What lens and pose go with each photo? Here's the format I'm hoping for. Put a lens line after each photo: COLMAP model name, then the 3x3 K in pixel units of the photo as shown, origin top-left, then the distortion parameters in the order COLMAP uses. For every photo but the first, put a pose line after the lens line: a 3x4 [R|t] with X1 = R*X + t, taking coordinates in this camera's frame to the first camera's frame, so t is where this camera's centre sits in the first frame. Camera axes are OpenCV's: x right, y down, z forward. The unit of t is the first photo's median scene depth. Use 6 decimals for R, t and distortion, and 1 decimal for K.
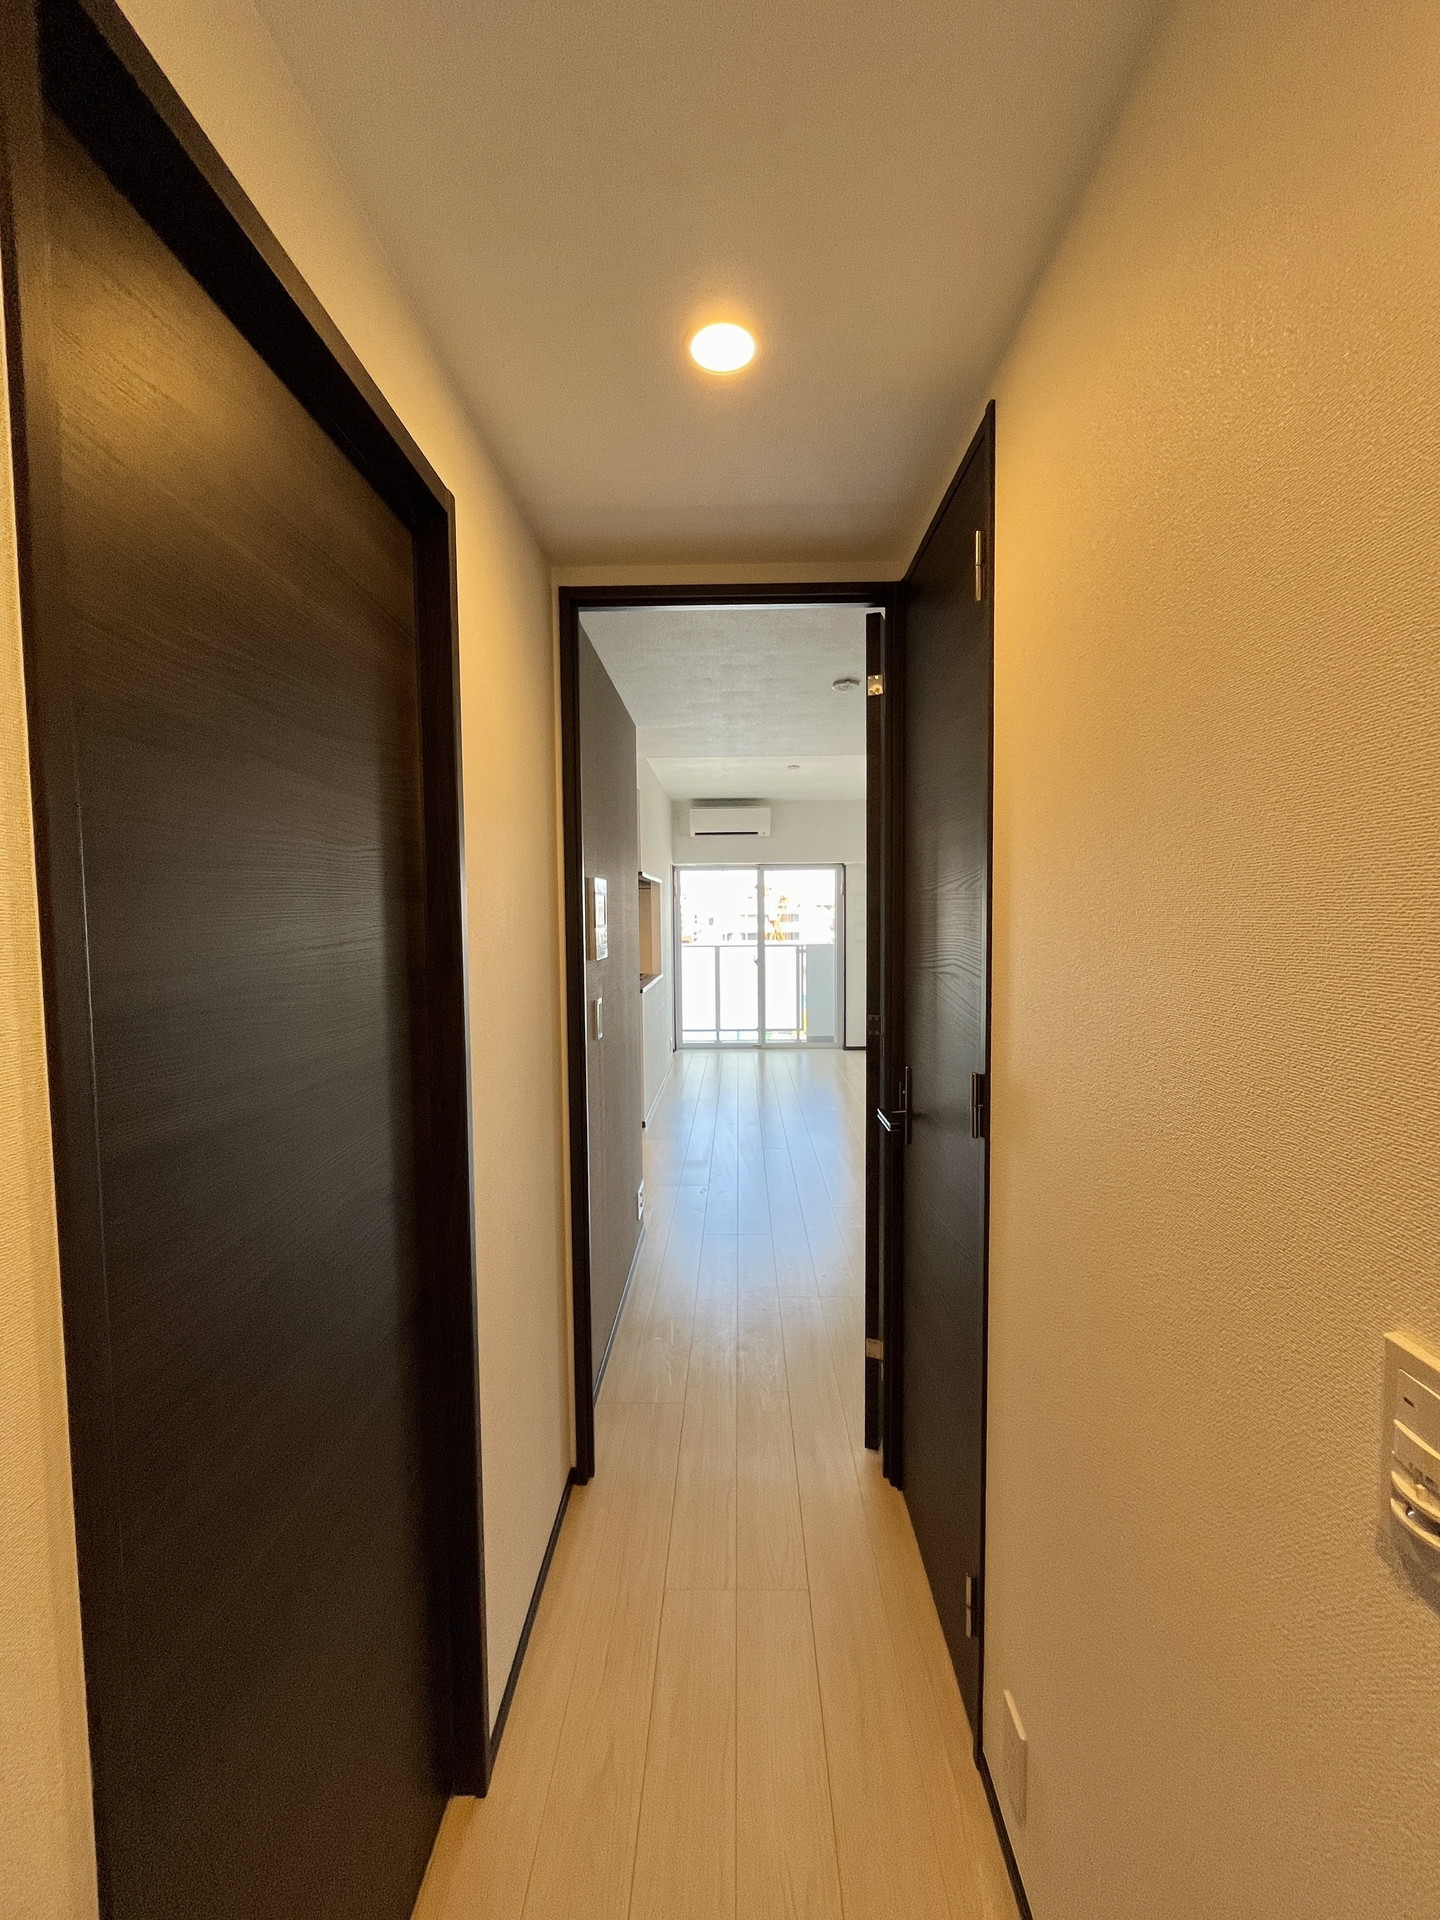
lens RADIAL K [[776.0, 0, 717.9], [0, 776.0, 961.5], [0, 0, 1]] dist [0.000379, 0.000026]
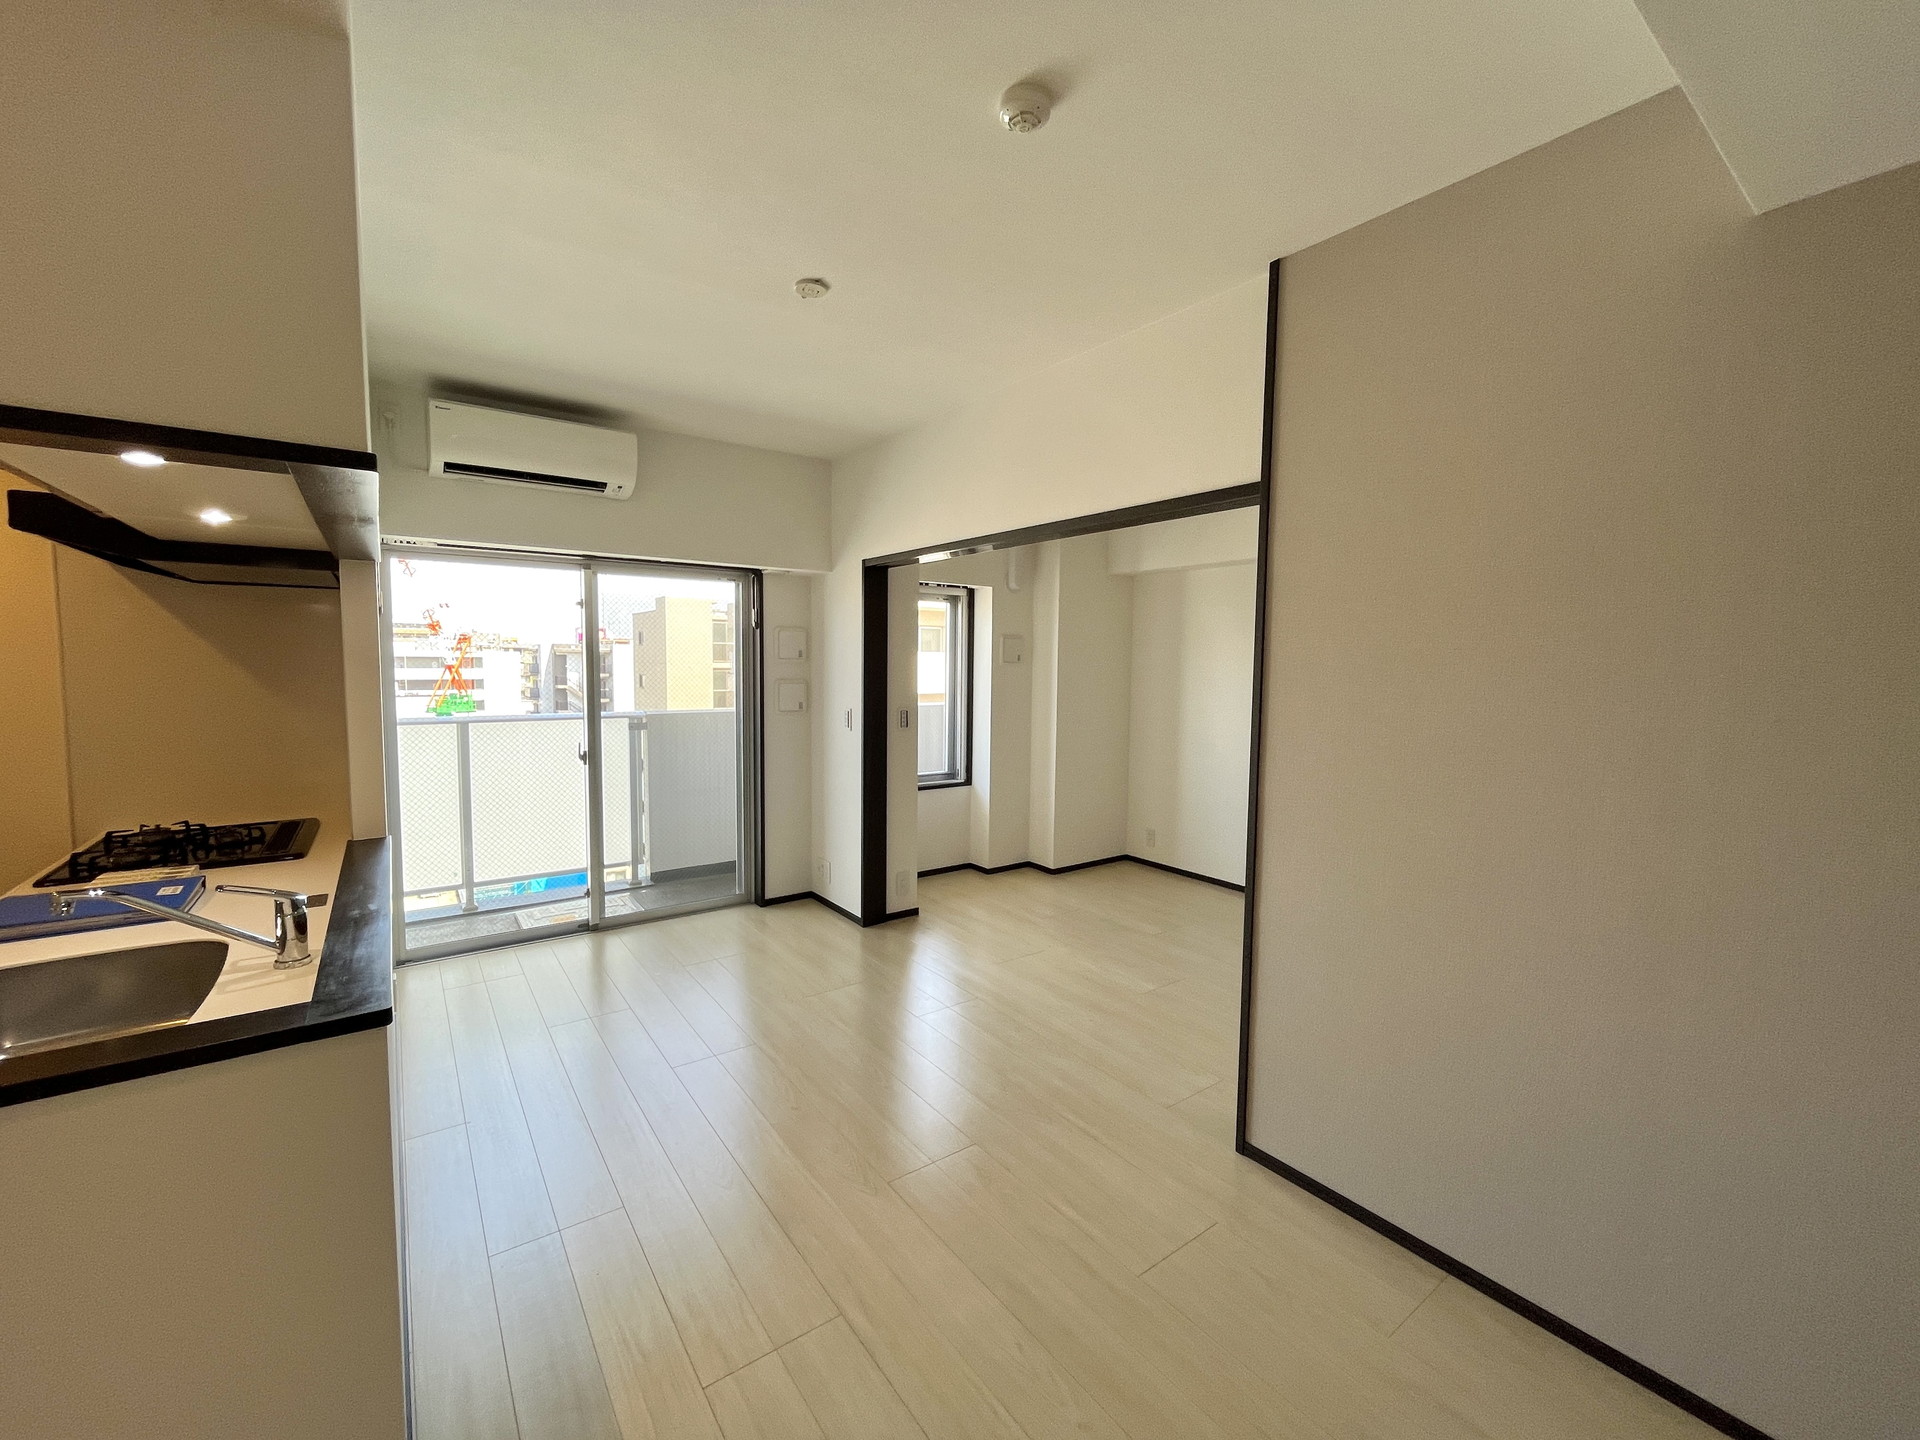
lens RADIAL K [[776.0, 0, 964.9], [0, 776.0, 708.6], [0, 0, 1]] dist [0.000379, 0.000026]
pose [[0.791448, -0.021708, 0.610850, -0.059736], [0.021778, 0.999736, 0.007311, -0.028745], [-0.610848, 0.007517, 0.791712, 0.463098]]
